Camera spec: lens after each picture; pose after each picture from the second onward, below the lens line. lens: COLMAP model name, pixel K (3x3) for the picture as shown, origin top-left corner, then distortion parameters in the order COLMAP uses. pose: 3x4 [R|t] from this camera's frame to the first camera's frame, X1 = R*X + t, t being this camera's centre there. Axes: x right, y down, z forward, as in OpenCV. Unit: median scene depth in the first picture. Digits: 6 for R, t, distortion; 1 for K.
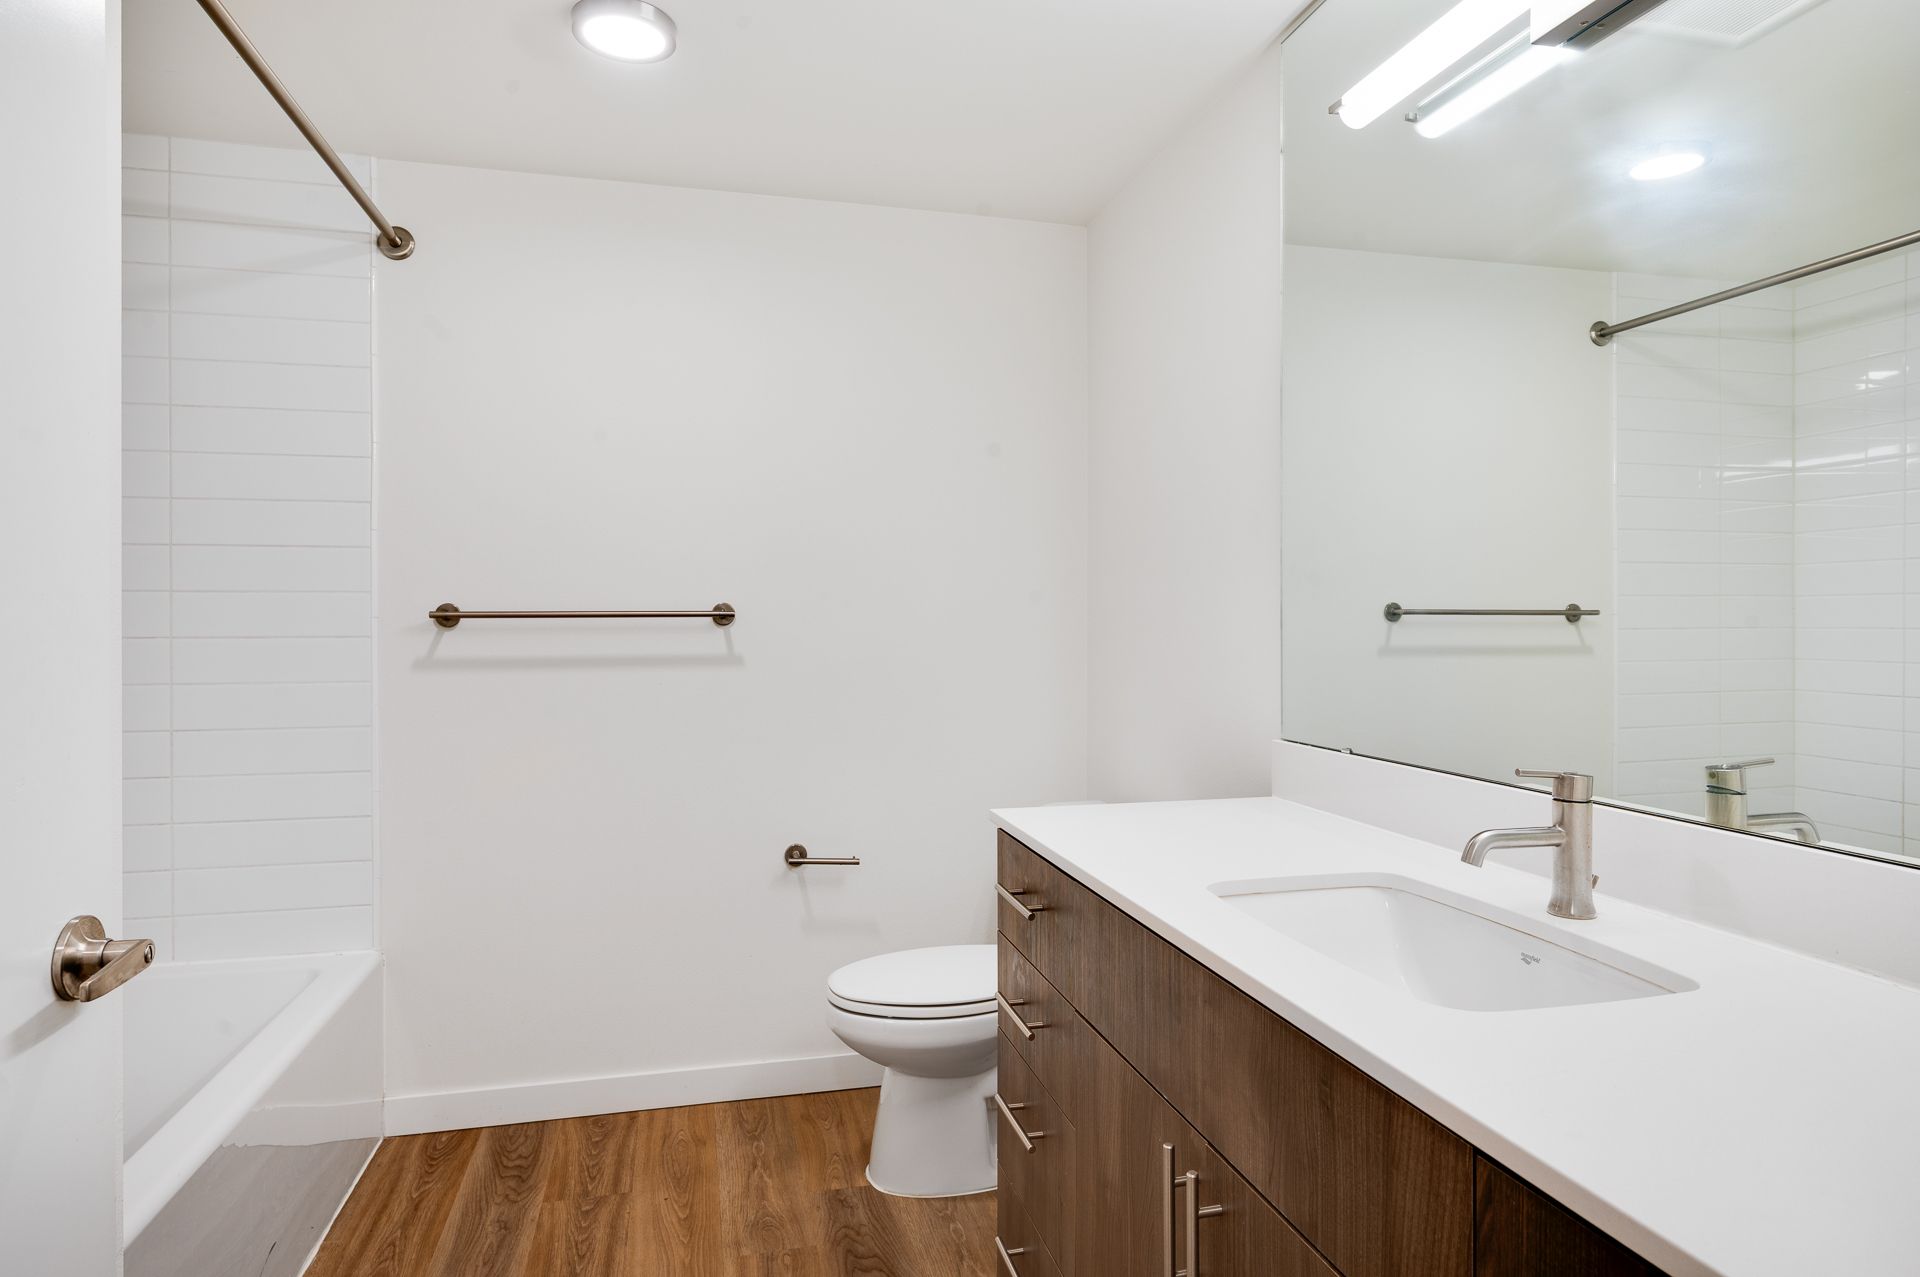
lens RADIAL K [[1098.0, 0, 972.4], [0, 1098.0, 634.6], [0, 0, 1]] dist [-0.003563, -0.000477]
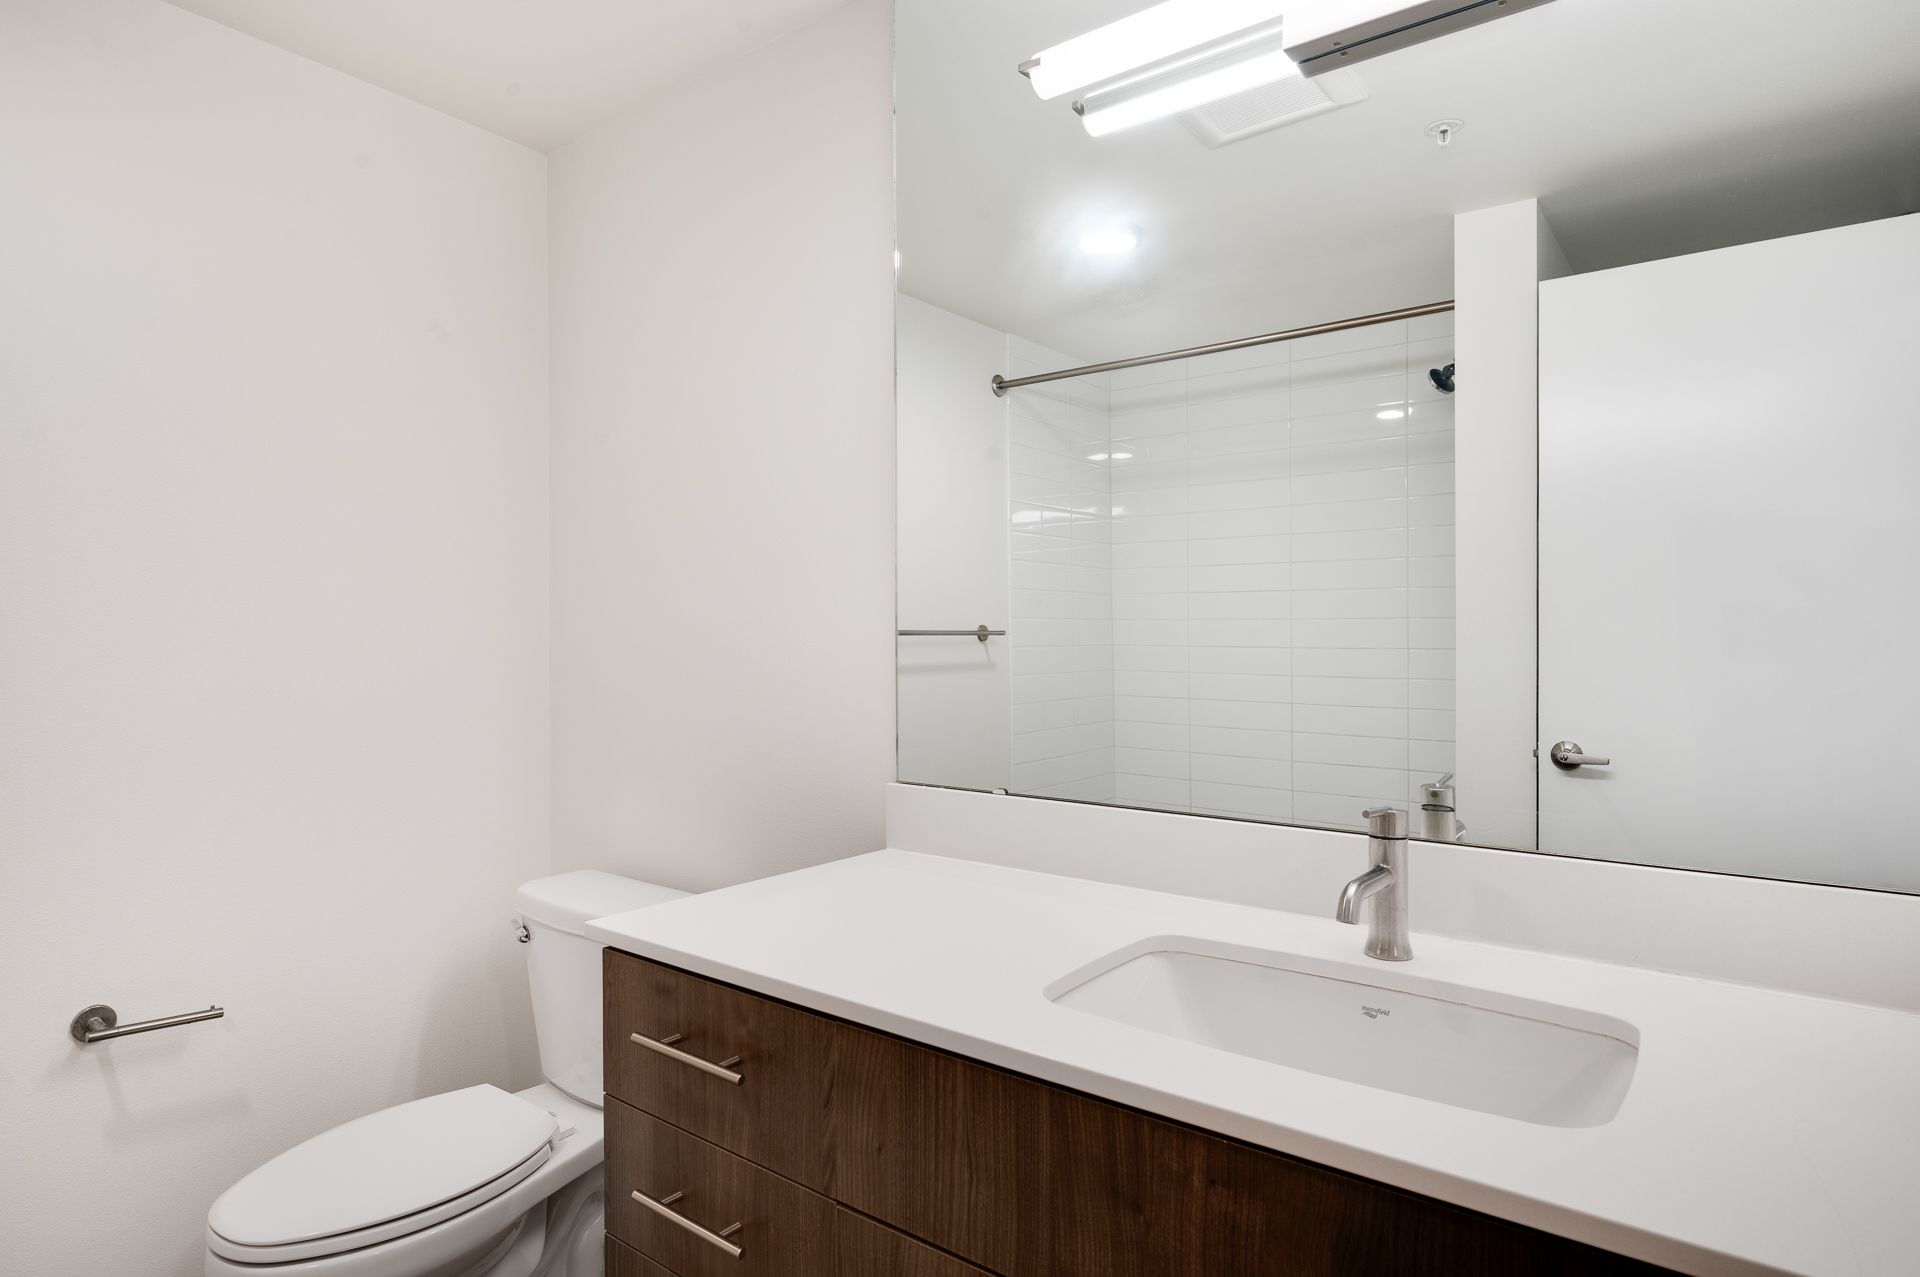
lens RADIAL K [[1005.4, 0, 922.5], [0, 1005.4, 649.2], [0, 0, 1]] dist [0.004605, 0.000451]
pose [[0.781268, -0.014461, 0.624028, -0.214664], [0.012732, 0.999893, 0.007231, -0.017610], [-0.624066, 0.002295, 0.781368, 0.366560]]
